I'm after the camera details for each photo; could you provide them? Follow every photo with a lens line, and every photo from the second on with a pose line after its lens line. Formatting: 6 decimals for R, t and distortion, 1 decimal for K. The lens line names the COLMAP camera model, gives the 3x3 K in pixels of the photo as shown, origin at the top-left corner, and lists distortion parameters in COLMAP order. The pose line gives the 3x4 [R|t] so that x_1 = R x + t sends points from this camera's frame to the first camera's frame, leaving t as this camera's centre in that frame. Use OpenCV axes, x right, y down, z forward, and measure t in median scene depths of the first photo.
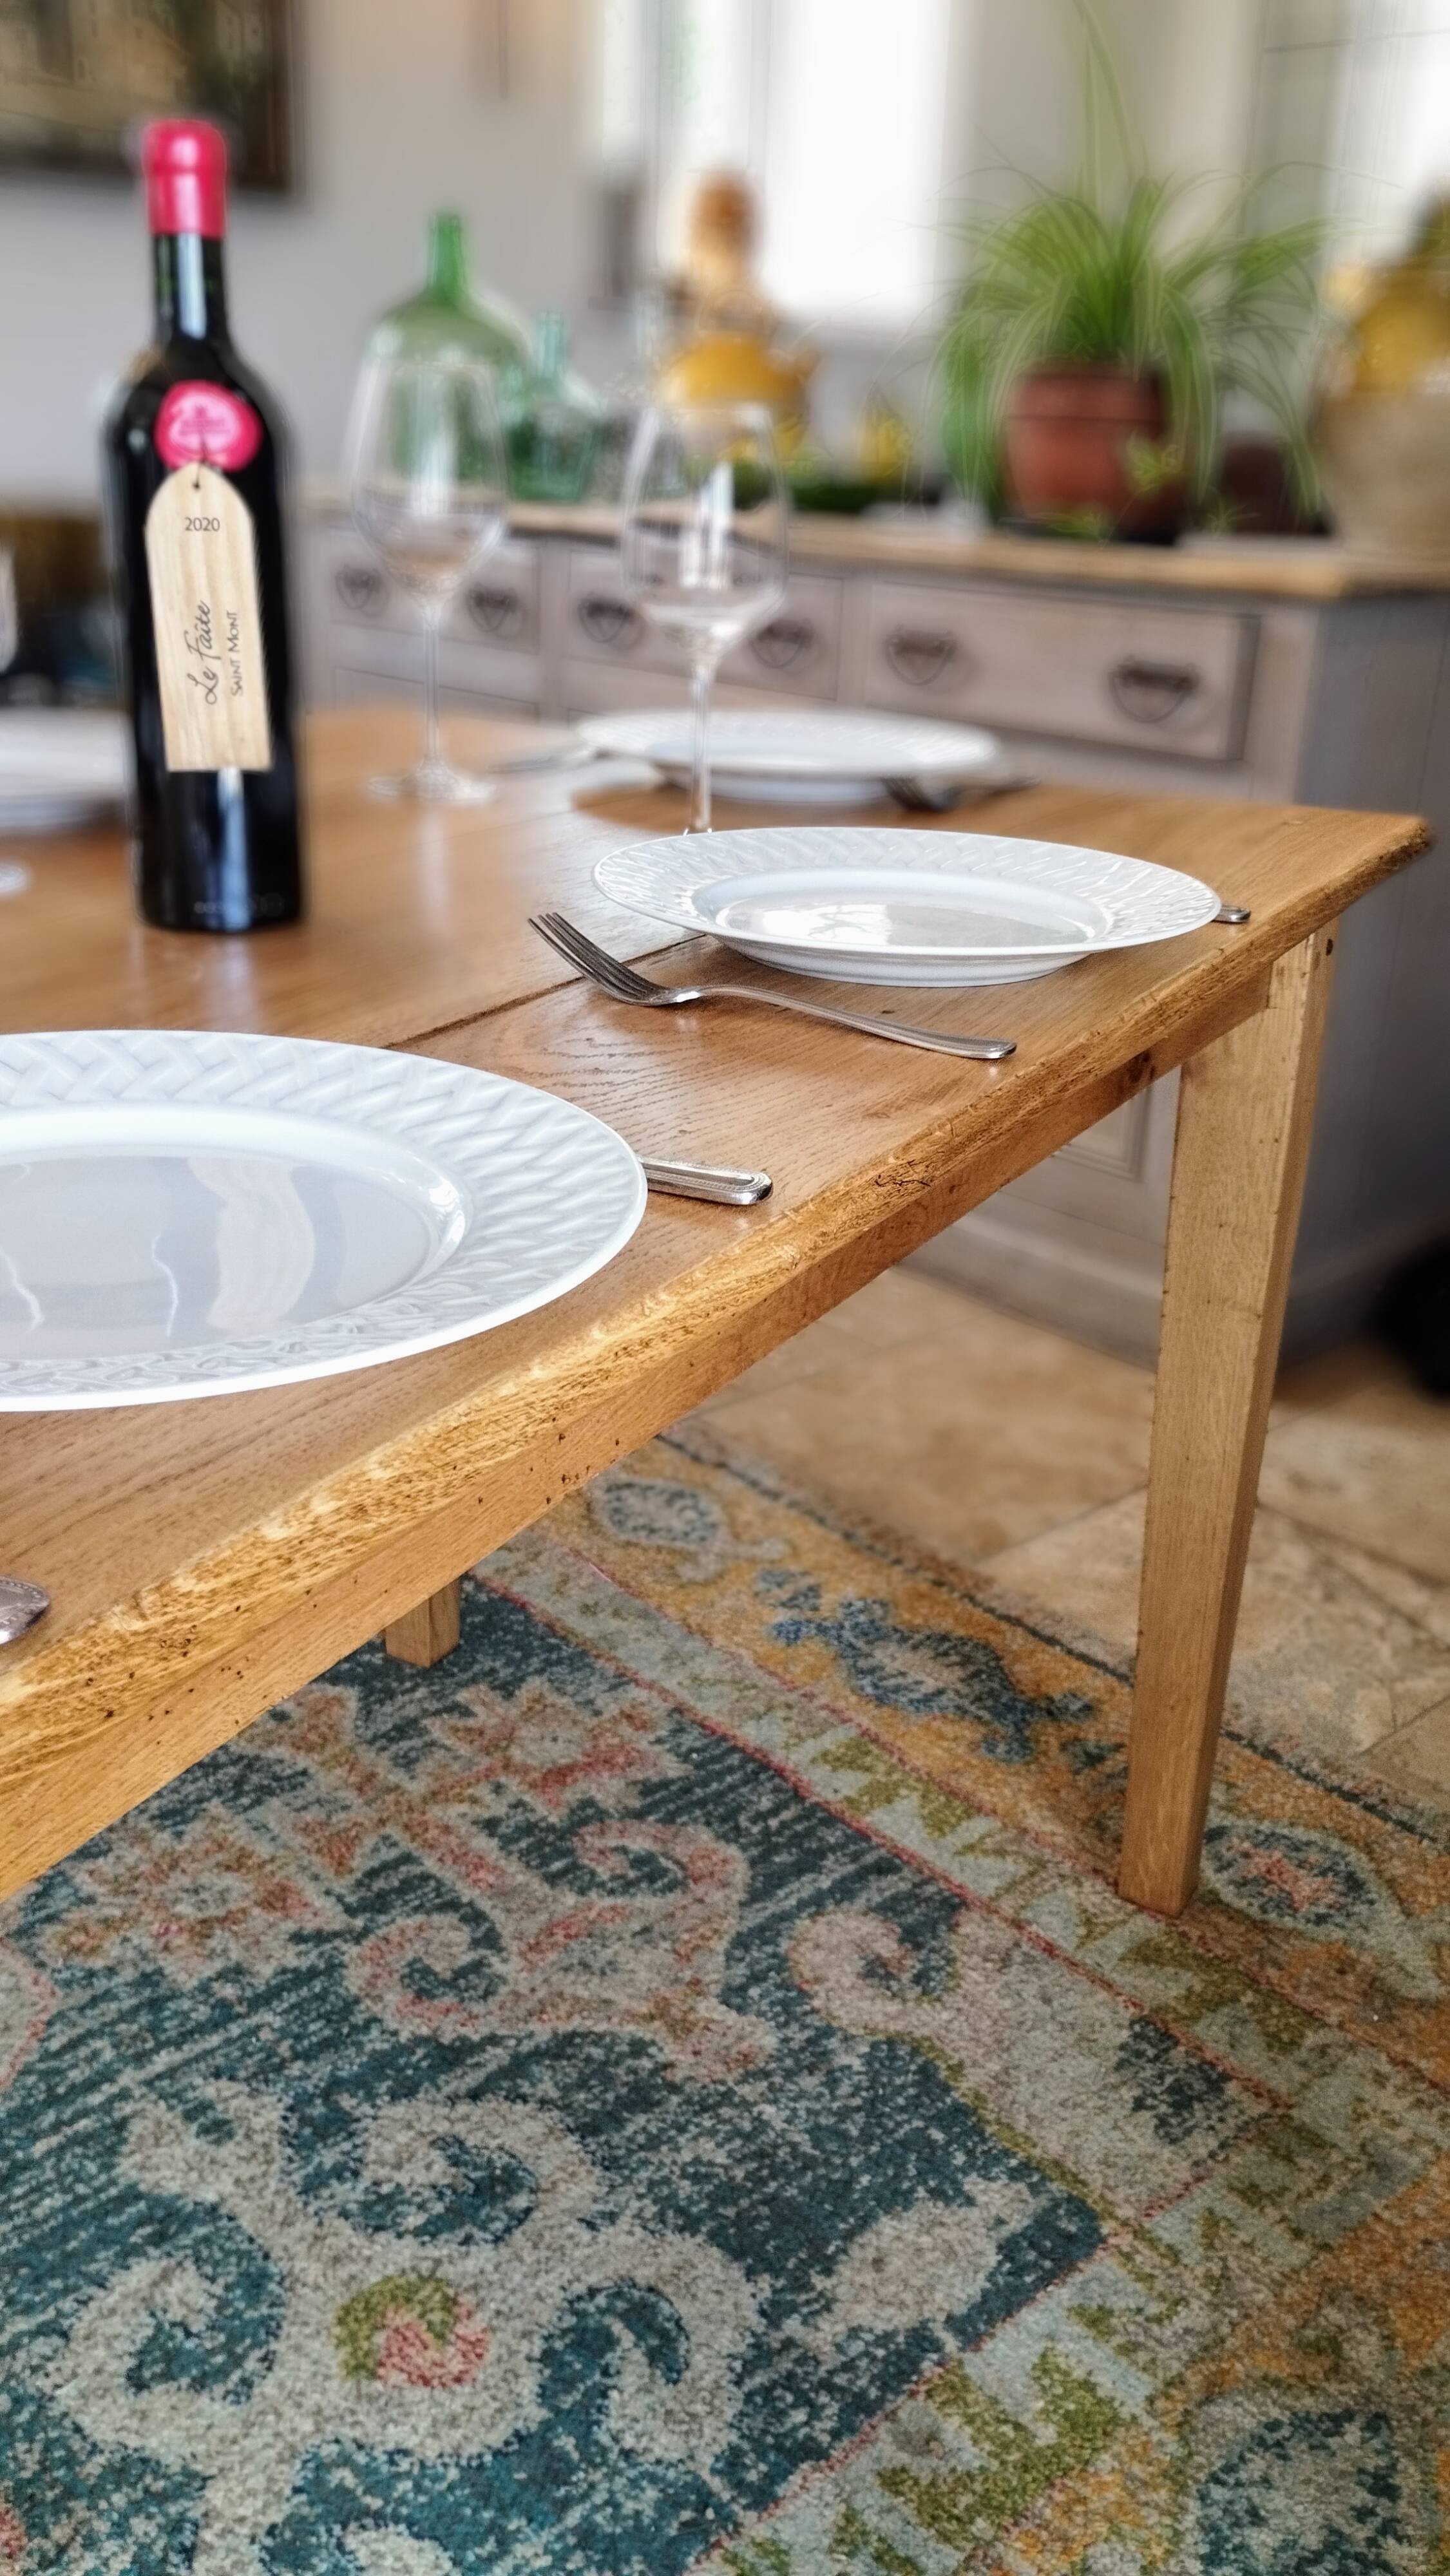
lens RADIAL K [[2180.7, 0, 725.7], [0, 2180.7, 1275.3], [0, 0, 1]] dist [0.068766, -0.091038]
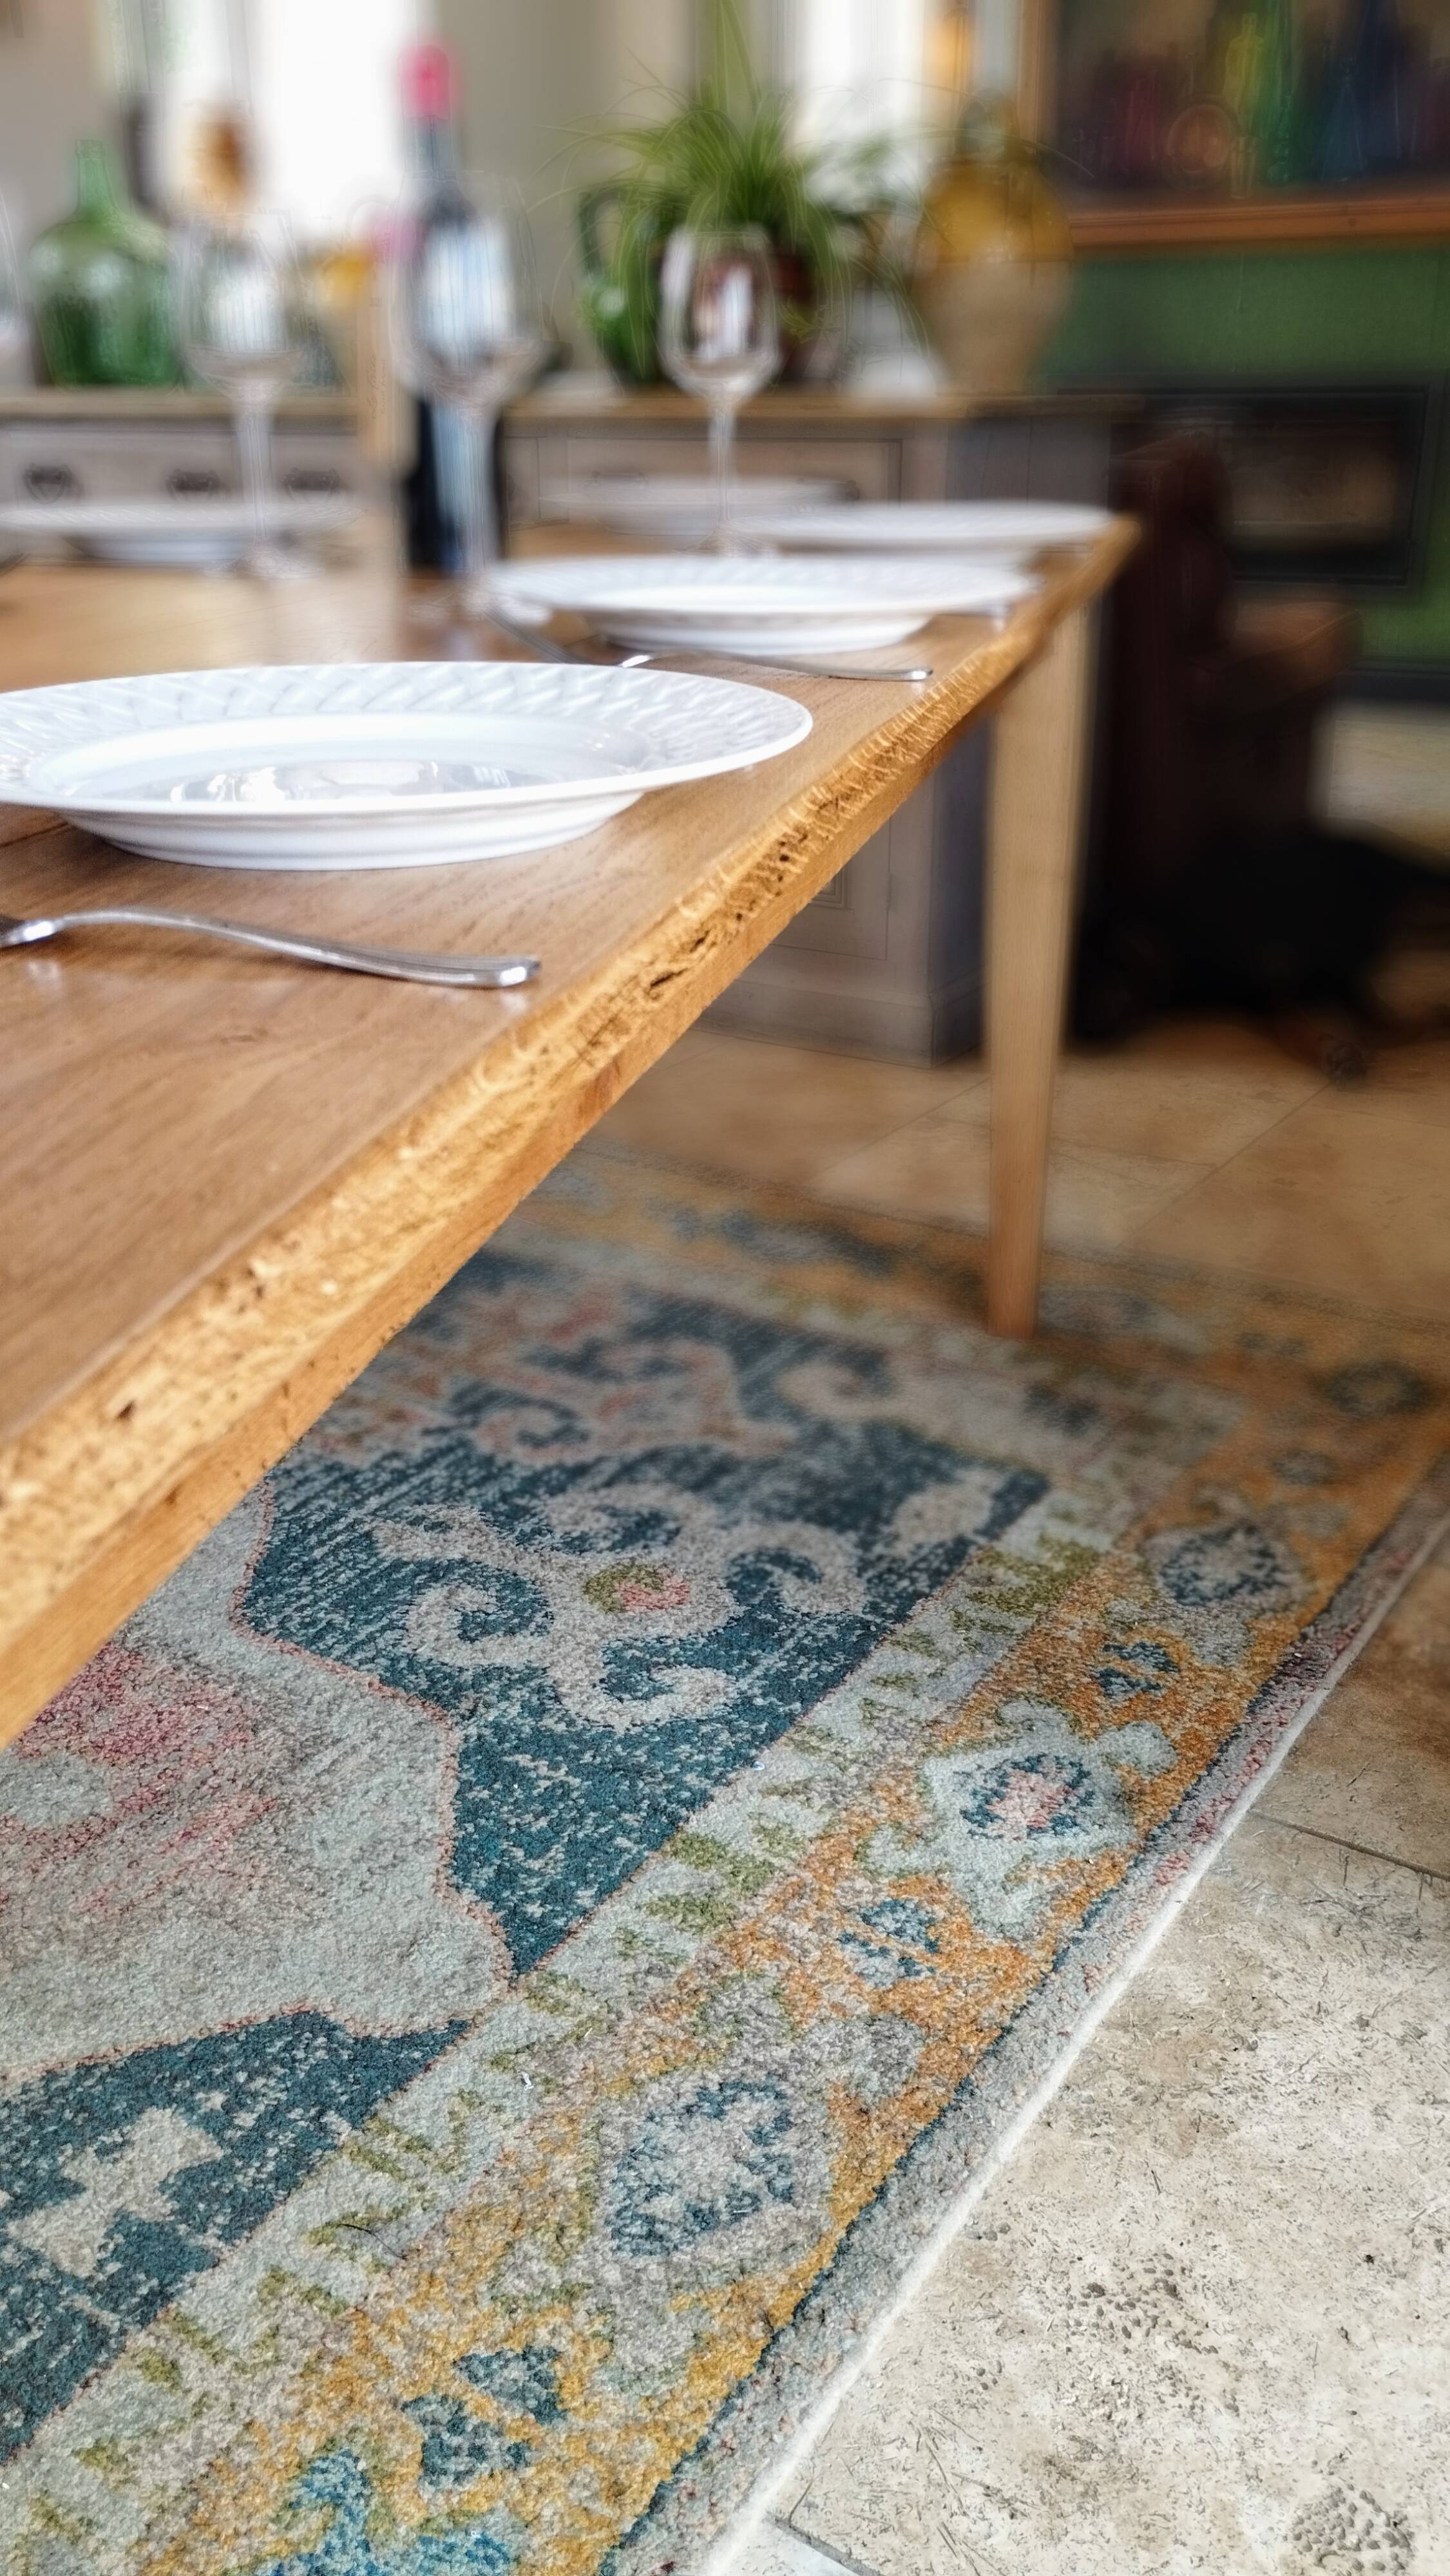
lens RADIAL K [[2180.7, 0, 724.6], [0, 2180.7, 1283.6], [0, 0, 1]] dist [0.068766, -0.091038]
pose [[0.966512, -0.134526, 0.218533, -0.317539], [0.128031, 0.990808, 0.043683, 0.187480], [-0.222401, -0.014241, 0.974851, -0.360386]]
